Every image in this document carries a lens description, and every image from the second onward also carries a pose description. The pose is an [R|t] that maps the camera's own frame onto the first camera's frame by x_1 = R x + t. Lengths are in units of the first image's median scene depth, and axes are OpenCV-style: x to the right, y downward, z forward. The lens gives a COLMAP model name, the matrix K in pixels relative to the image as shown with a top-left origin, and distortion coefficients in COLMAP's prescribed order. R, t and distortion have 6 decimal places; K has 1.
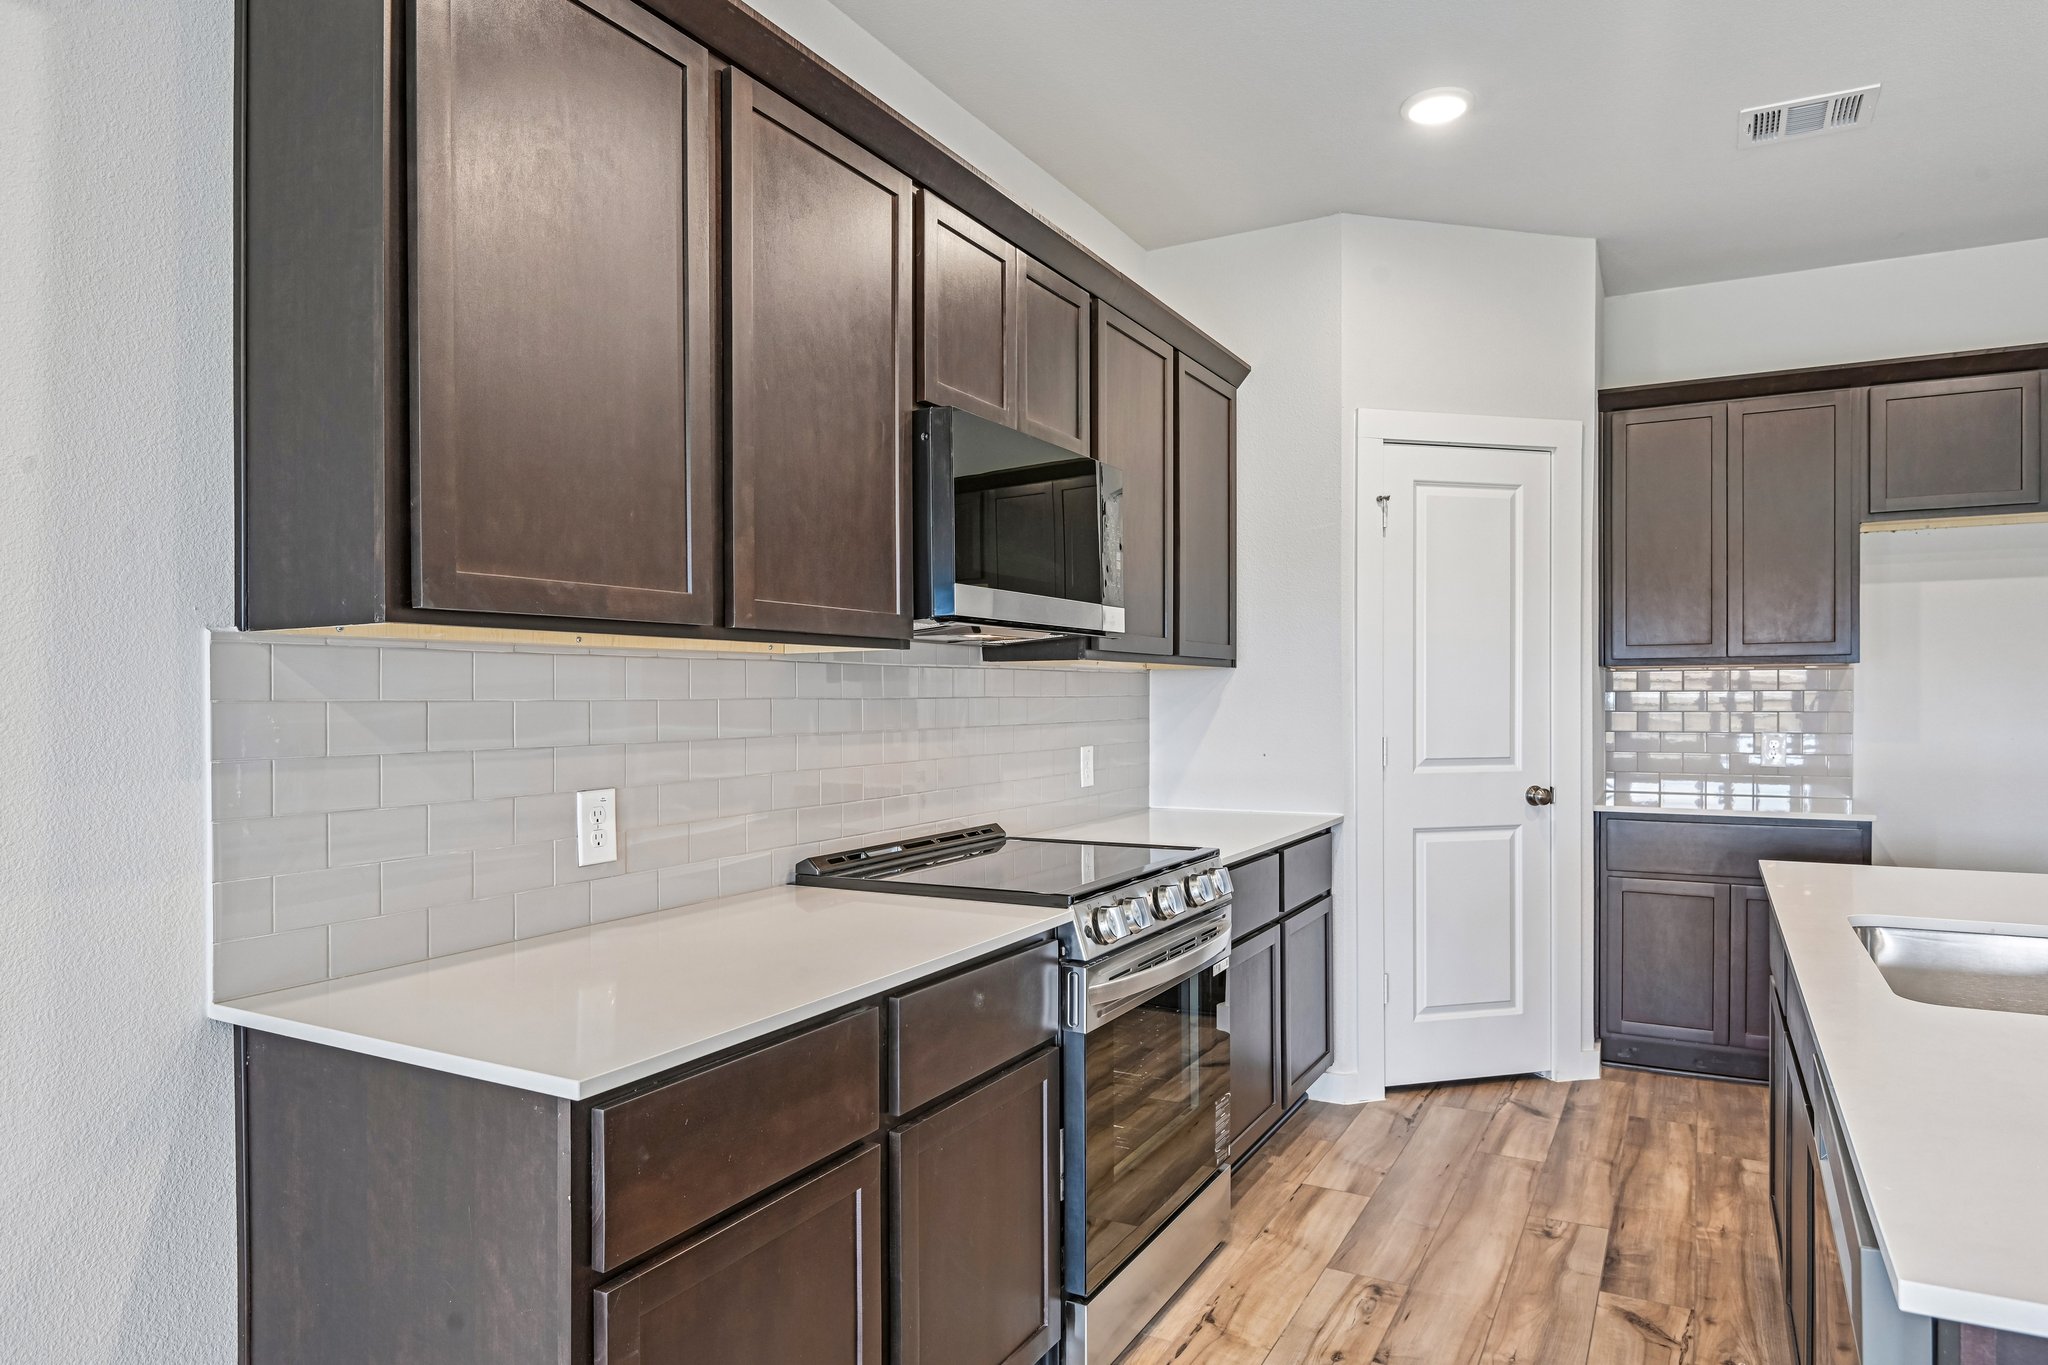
lens RADIAL K [[1241.4, 0, 1031.4], [0, 1241.4, 692.3], [0, 0, 1]] dist [-0.005110, -0.003336]
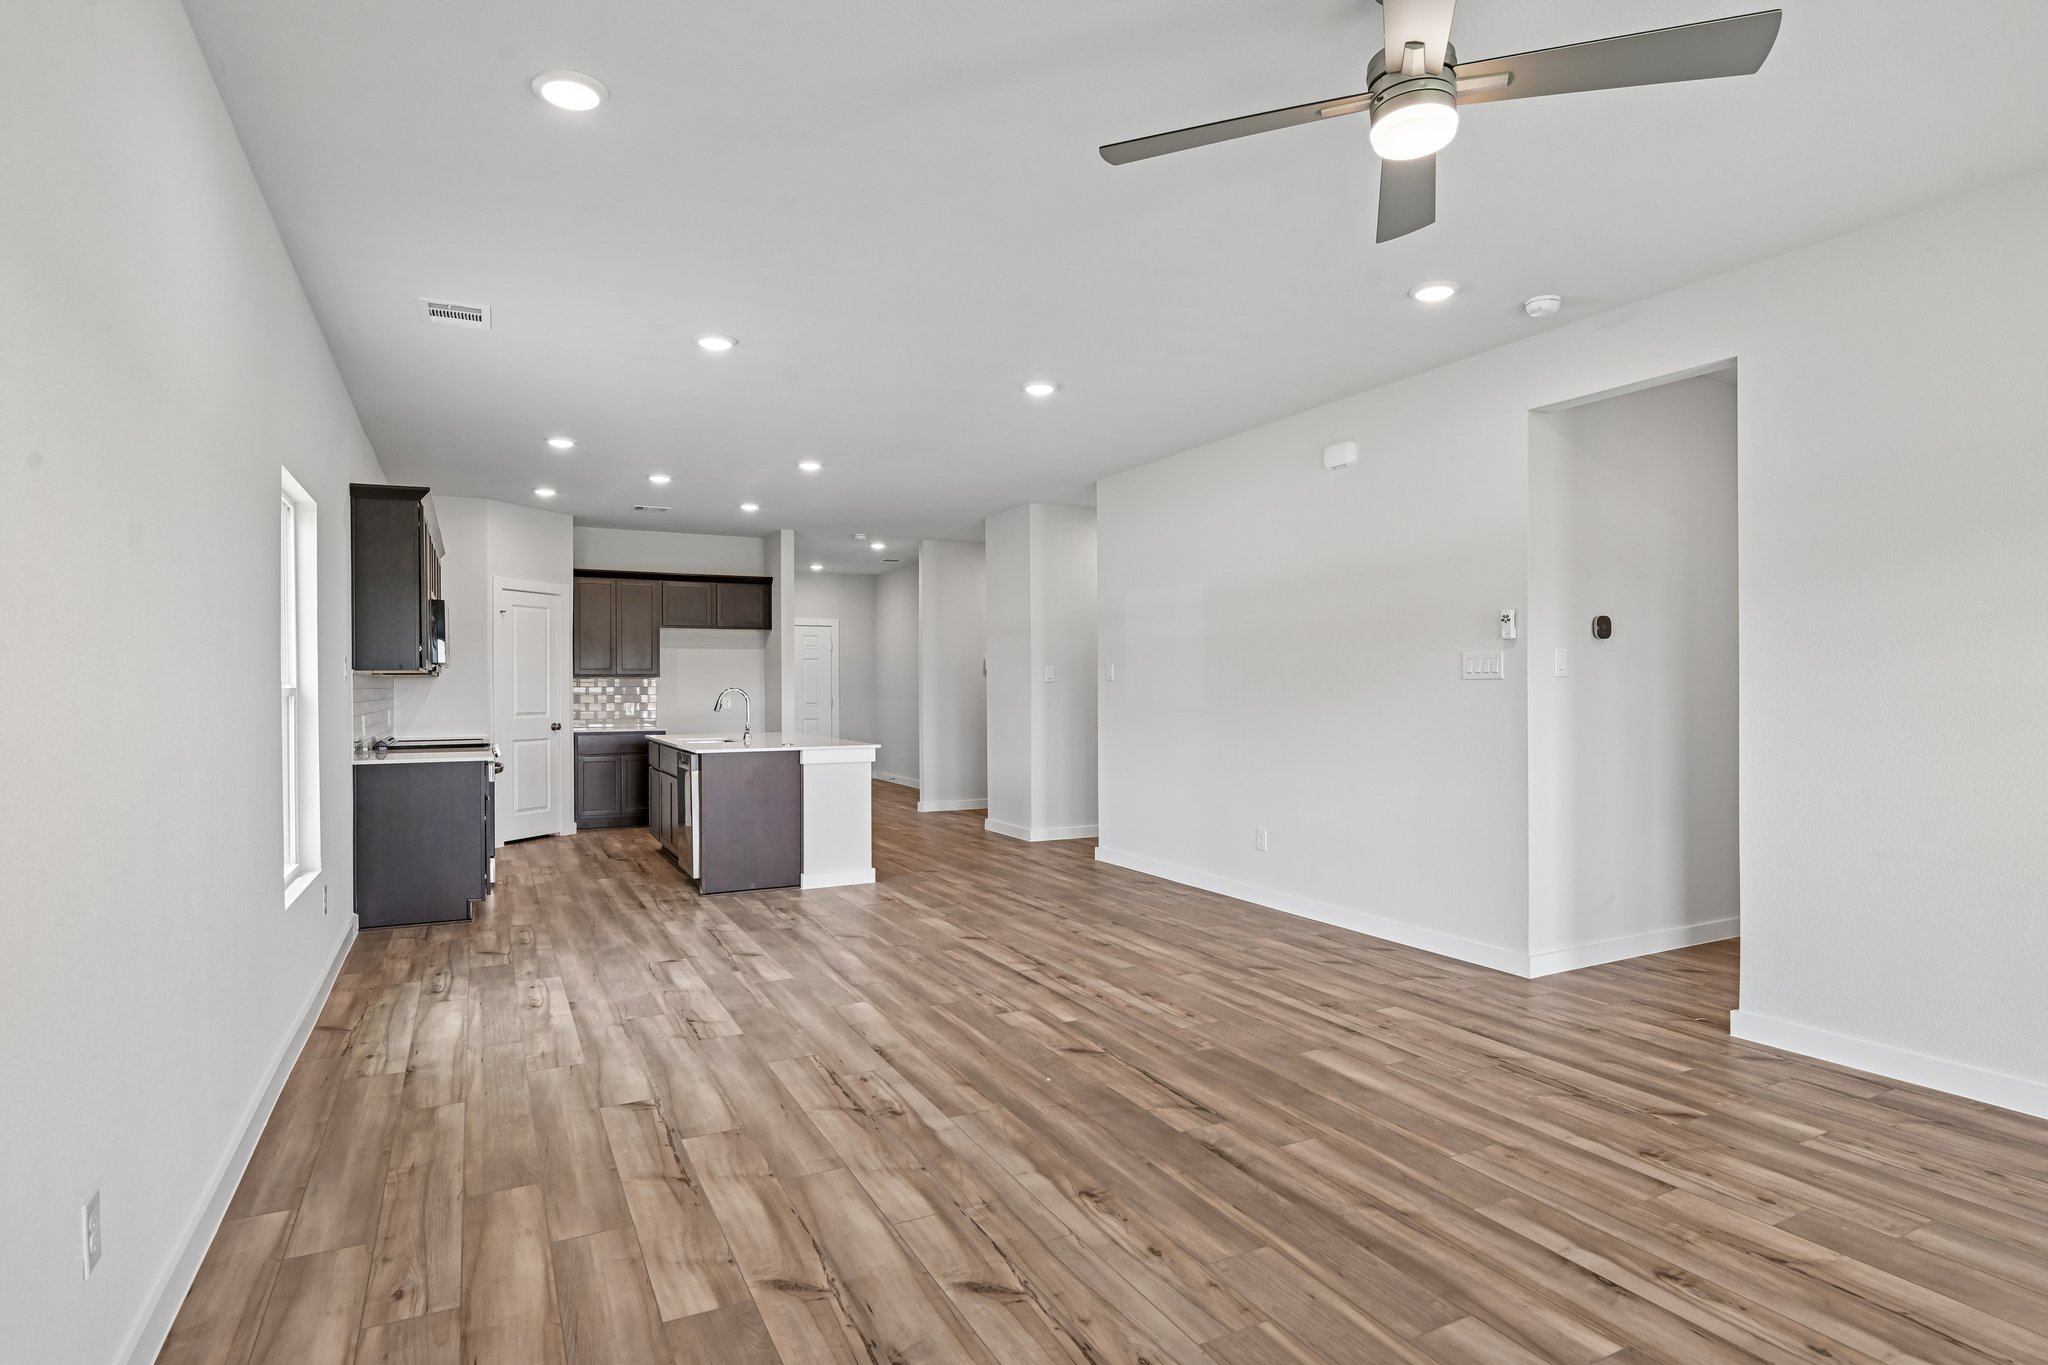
lens RADIAL K [[1087.3, 0, 1028.4], [0, 1087.3, 684.7], [0, 0, 1]] dist [-0.002276, -0.014660]
pose [[0.564165, 0.004605, 0.825649, -1.155024], [-0.001671, 0.999989, -0.004436, 0.003675], [-0.825661, 0.001123, 0.564166, -1.400220]]
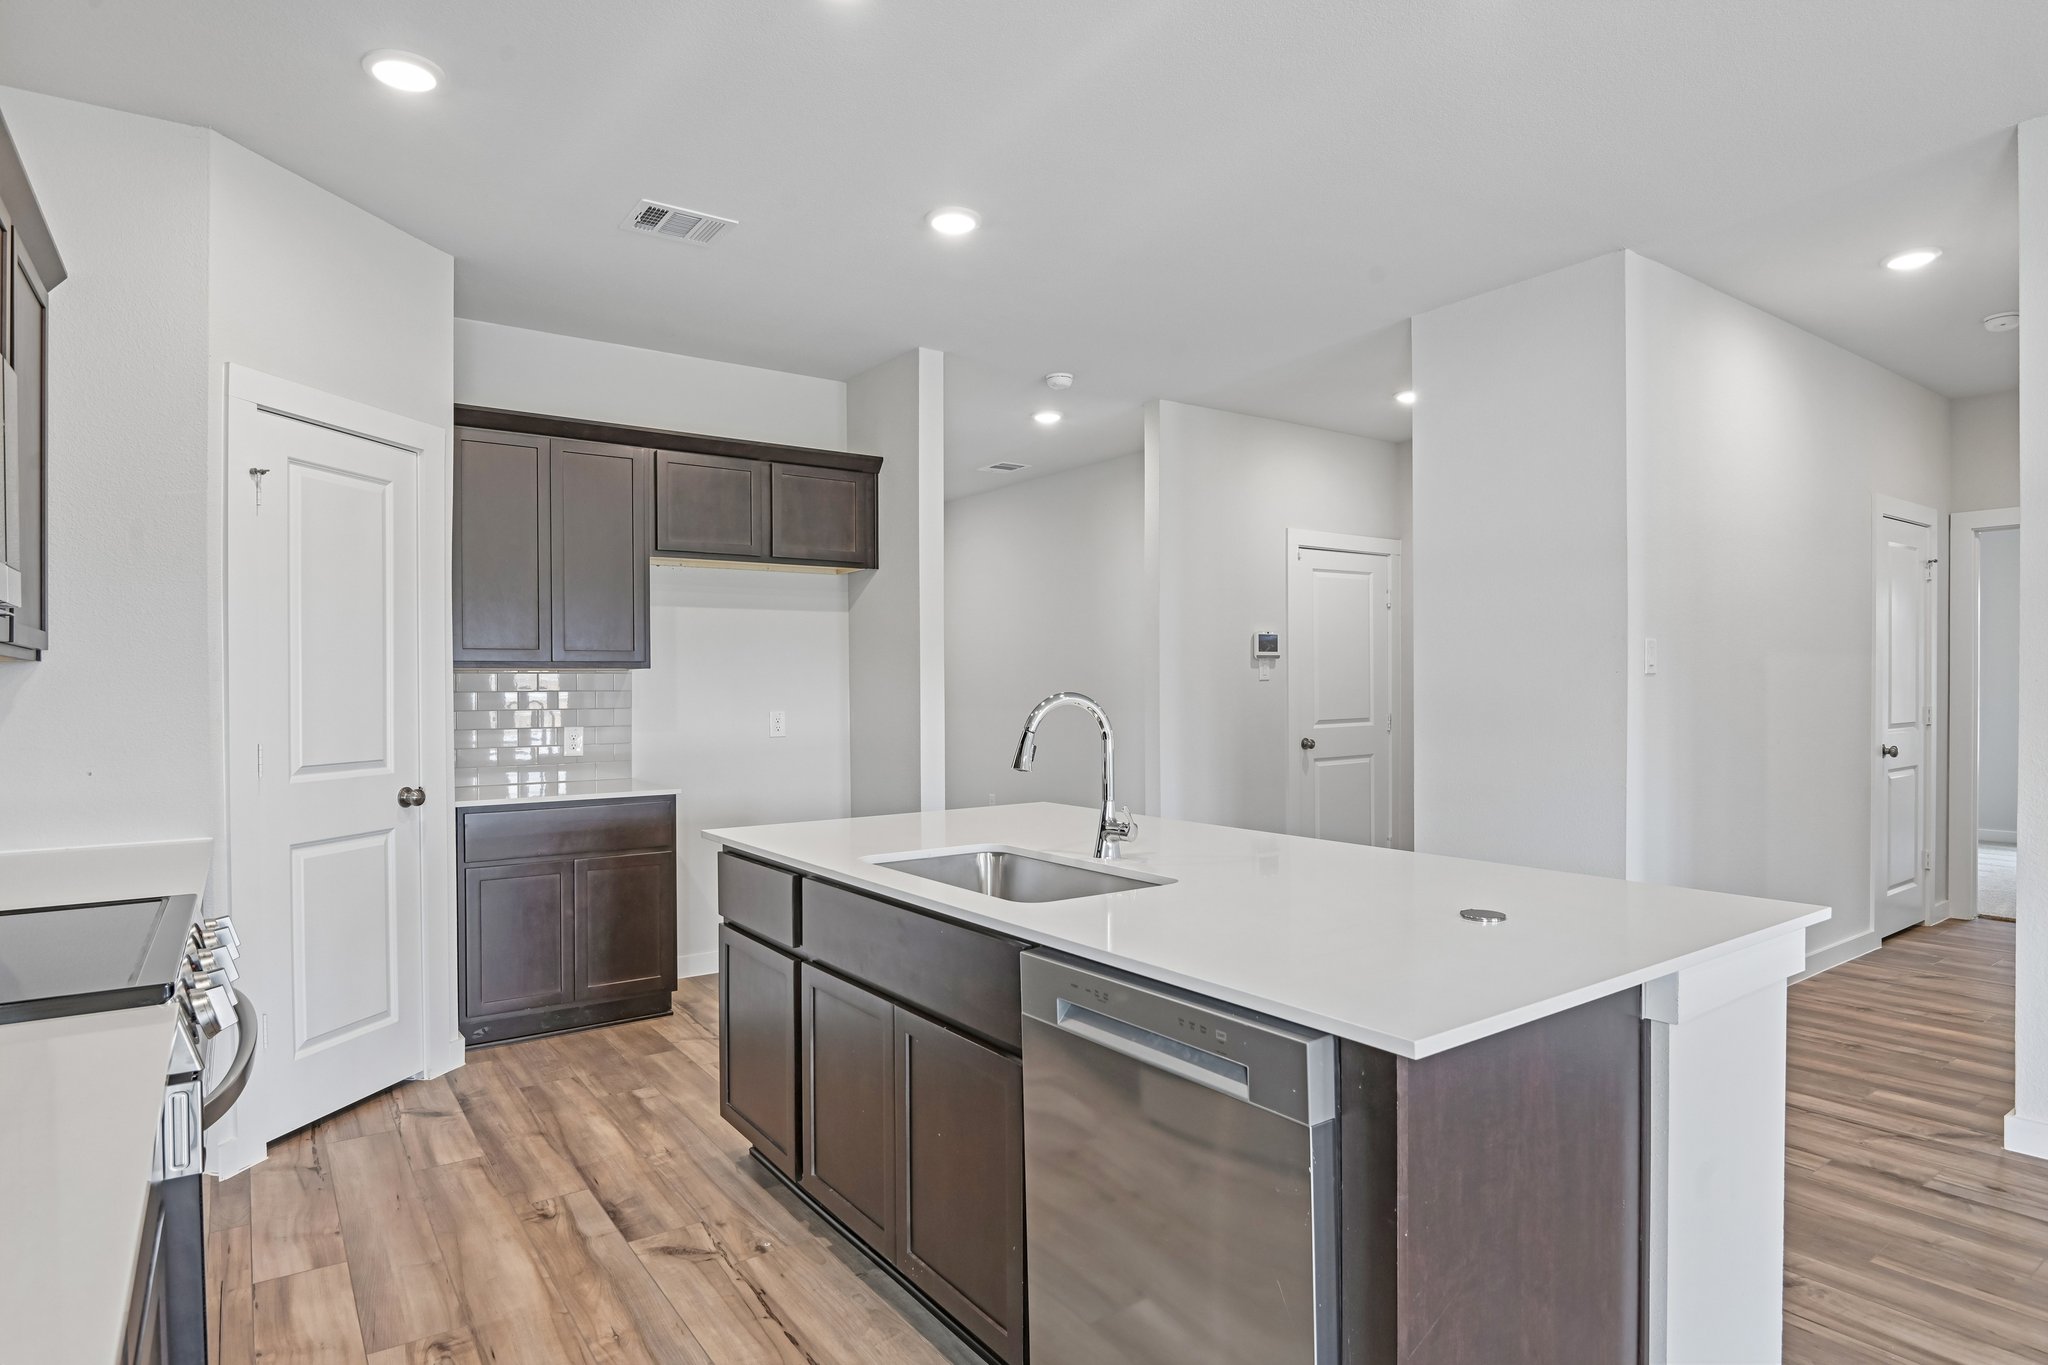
lens RADIAL K [[1119.8, 0, 1024.0], [0, 1119.8, 682.5], [0, 0, 1]] dist [-0.000357, -0.016016]
pose [[0.446915, 0.005763, 0.894558, -0.216540], [0.003550, 0.999960, -0.008215, 0.001034], [-0.894569, 0.006847, 0.446877, 0.201216]]
